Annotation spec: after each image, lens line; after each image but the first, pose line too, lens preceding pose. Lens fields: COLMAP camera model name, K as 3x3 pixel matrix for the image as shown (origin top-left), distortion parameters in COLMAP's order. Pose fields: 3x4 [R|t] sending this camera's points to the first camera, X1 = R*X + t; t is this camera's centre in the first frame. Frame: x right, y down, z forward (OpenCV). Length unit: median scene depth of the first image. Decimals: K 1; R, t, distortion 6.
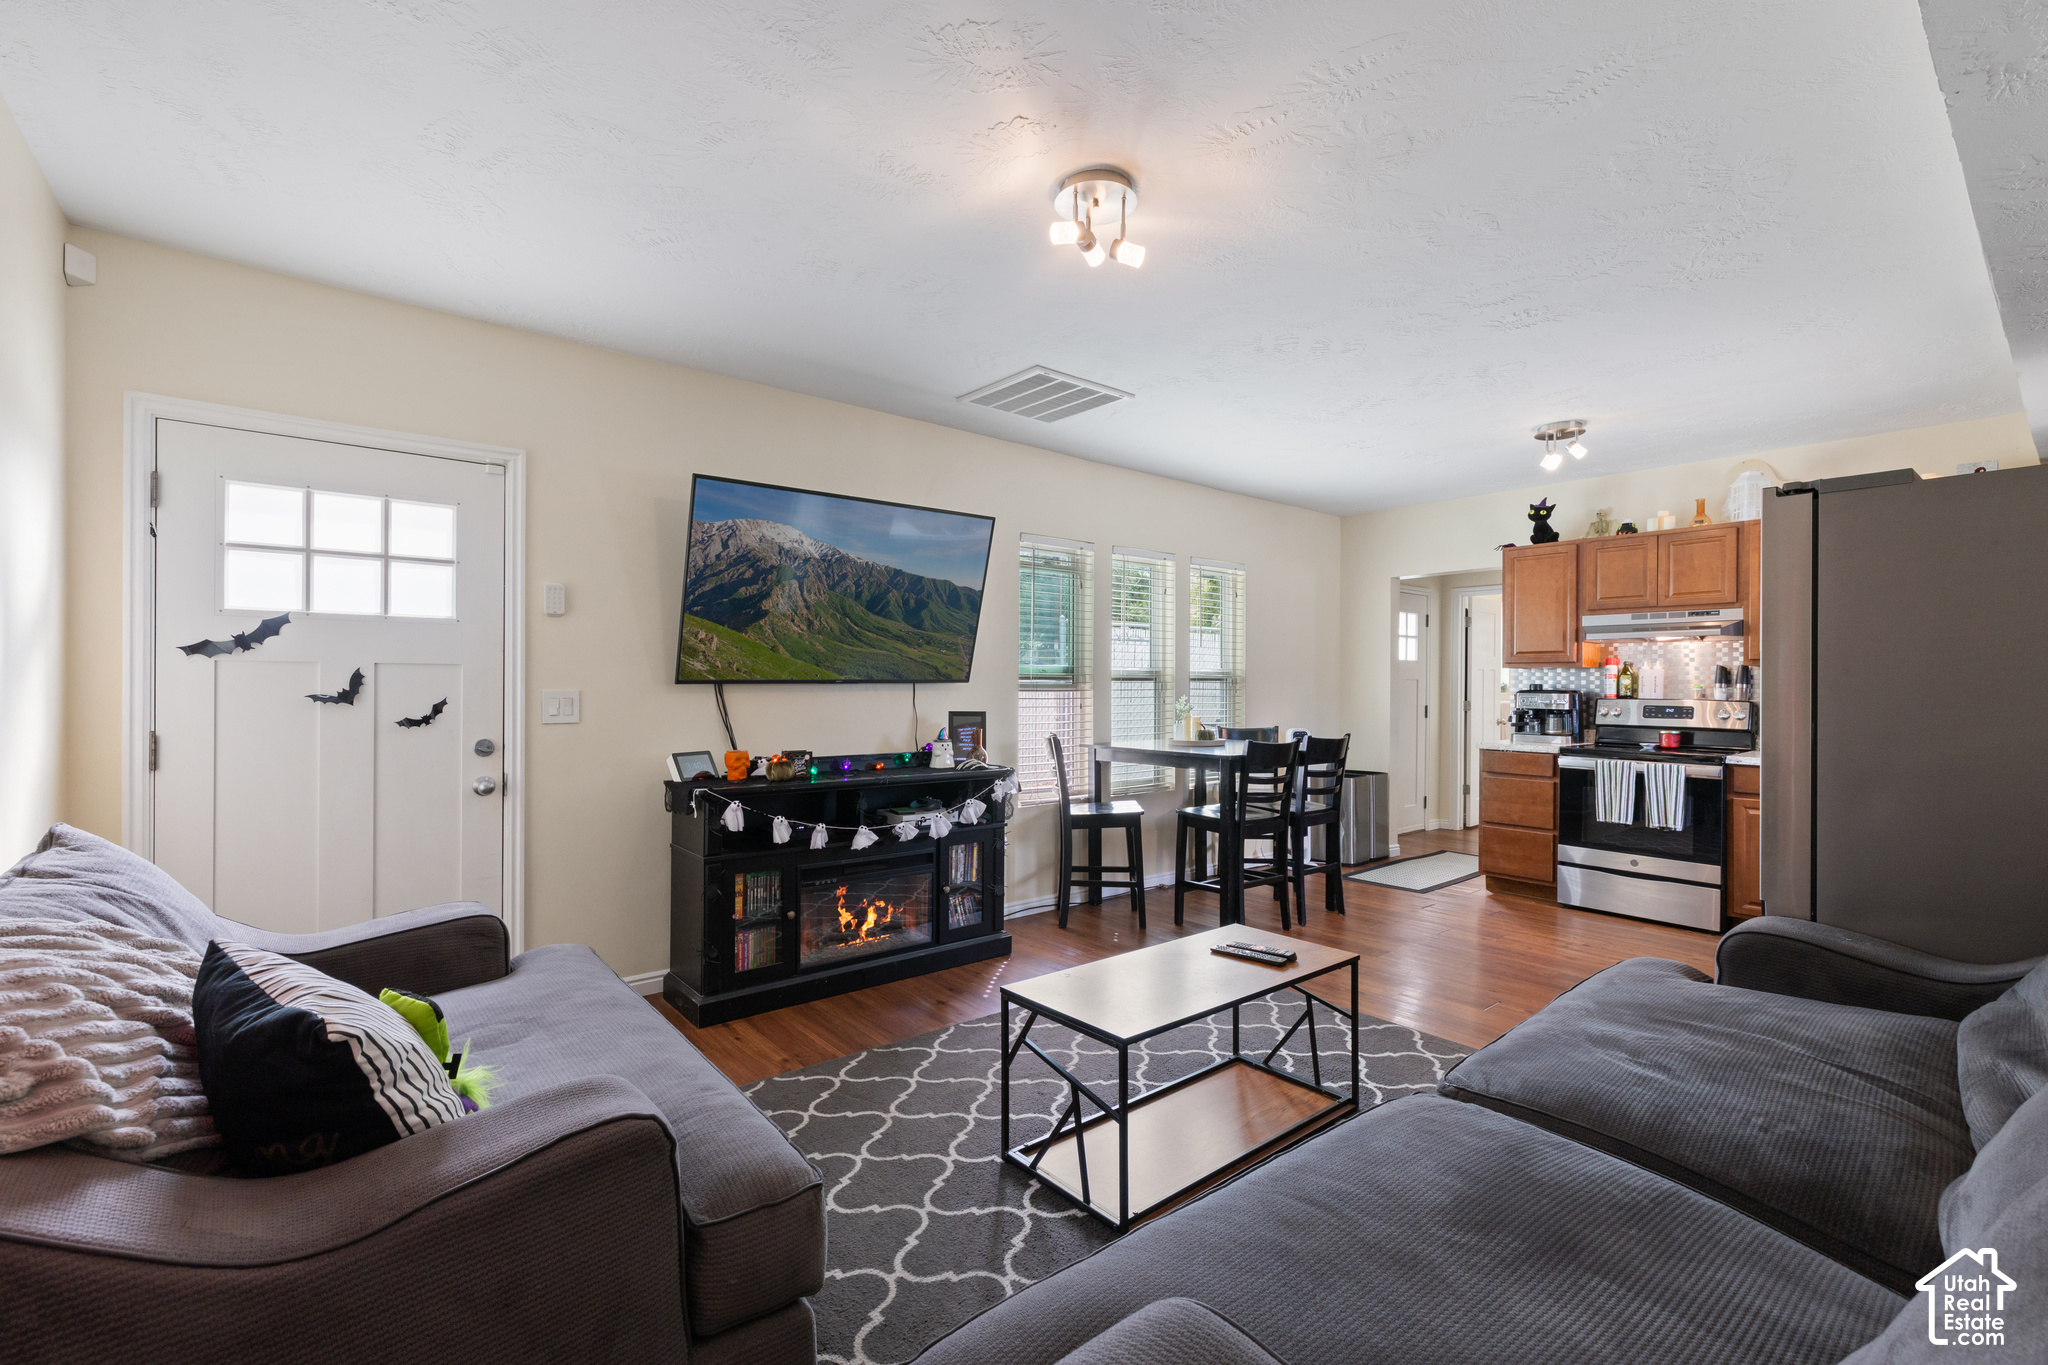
lens RADIAL K [[890.4, 0, 1027.7], [0, 890.4, 683.8], [0, 0, 1]] dist [-0.000011, 0.001461]
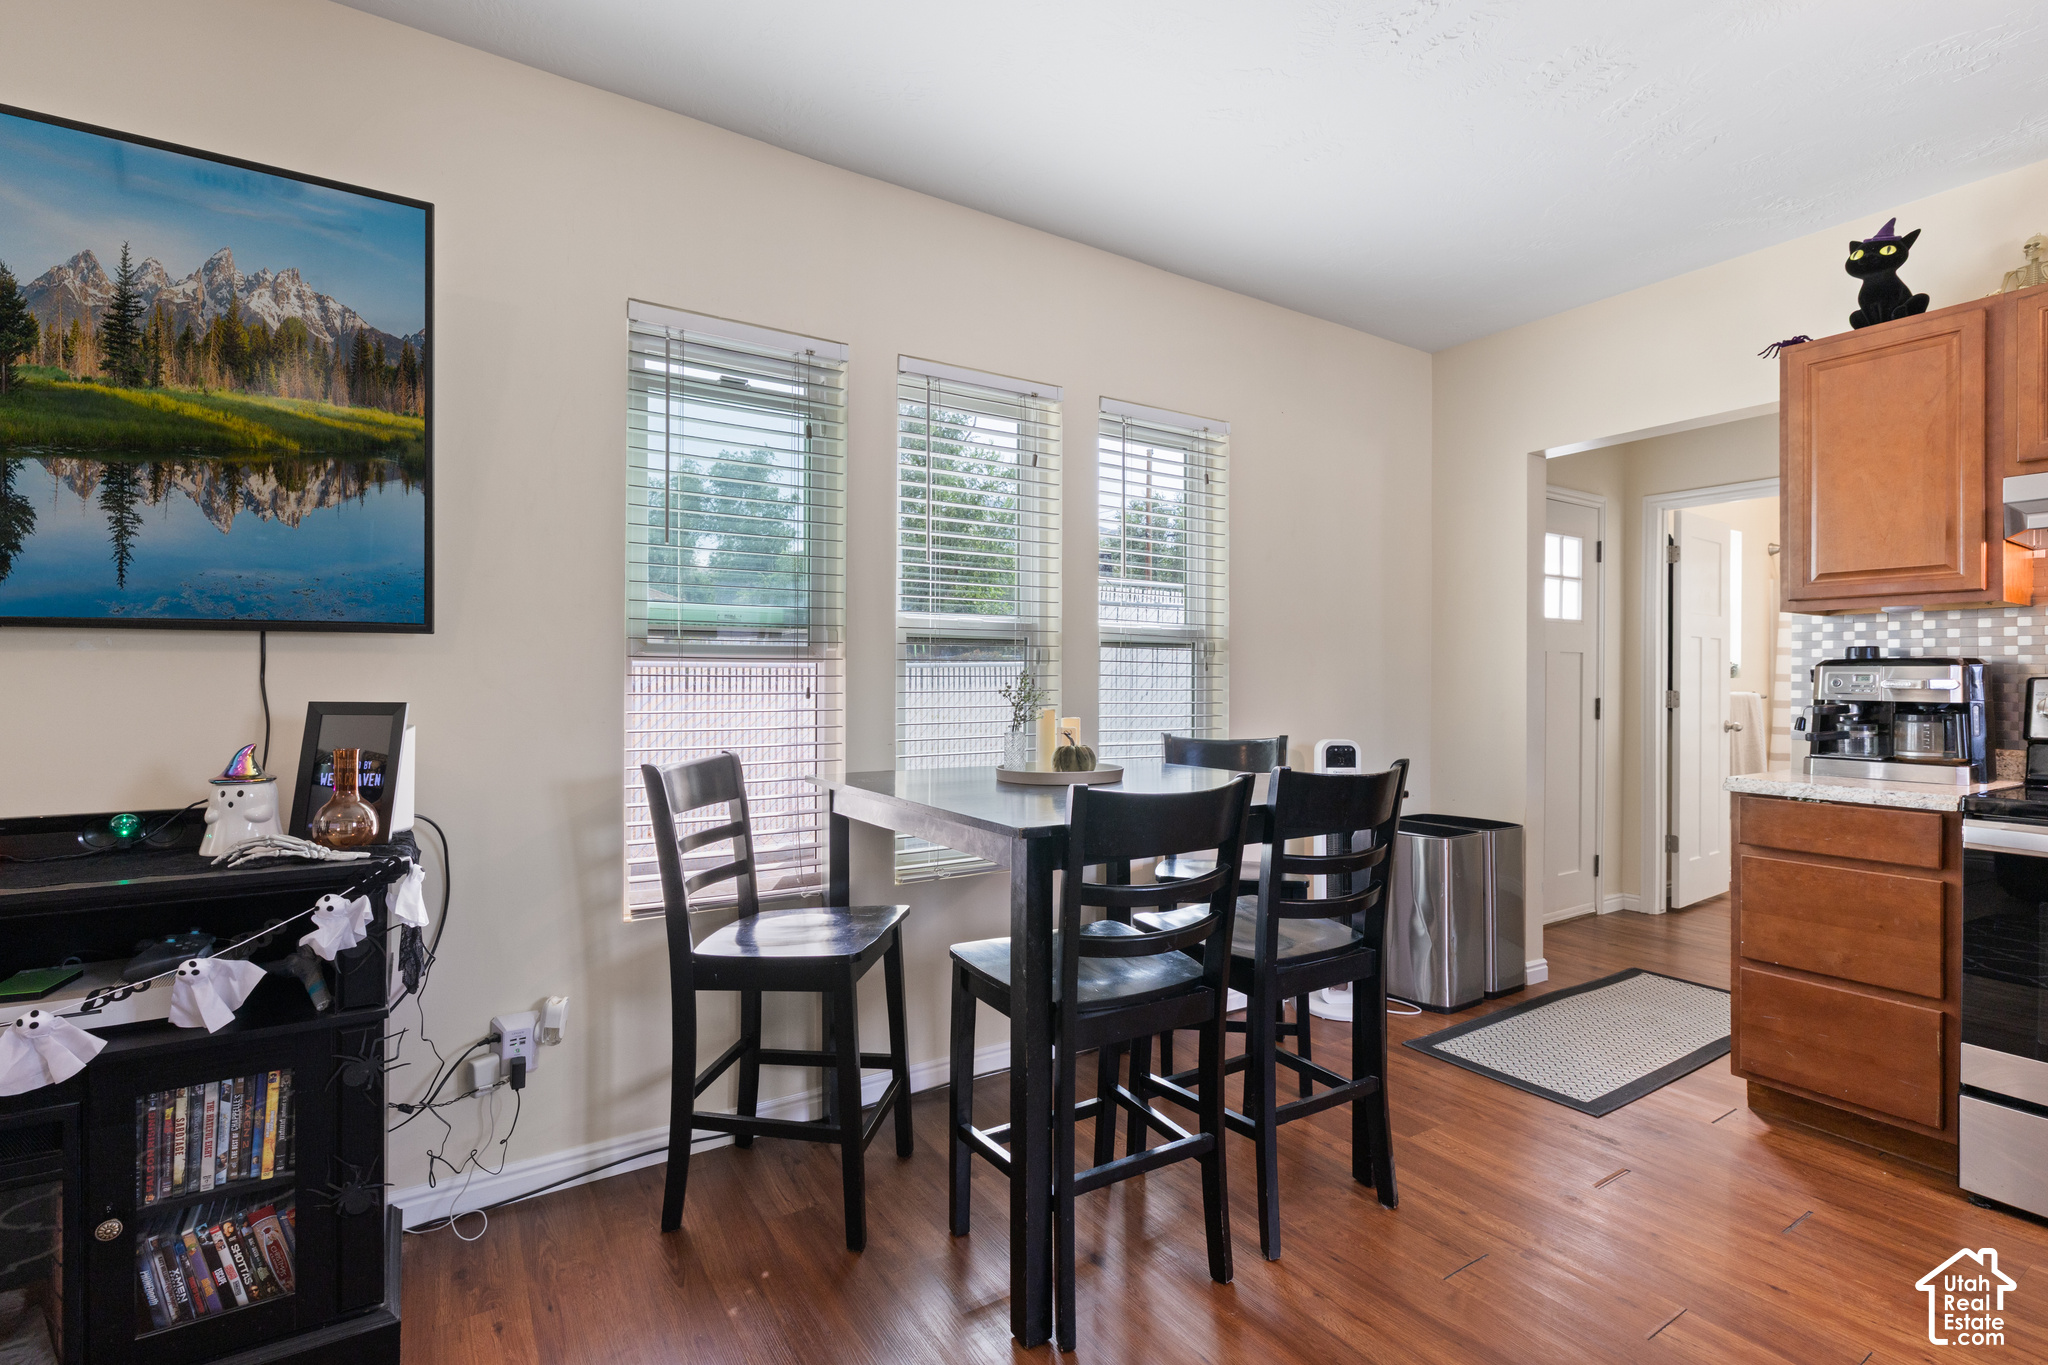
lens RADIAL K [[938.9, 0, 1031.0], [0, 938.9, 675.4], [0, 0, 1]] dist [0.002462, -0.000852]
pose [[0.993337, -0.001845, -0.115233, 0.220537], [0.001266, 0.999986, -0.005100, 0.017628], [0.115241, 0.004920, 0.993325, 0.507488]]
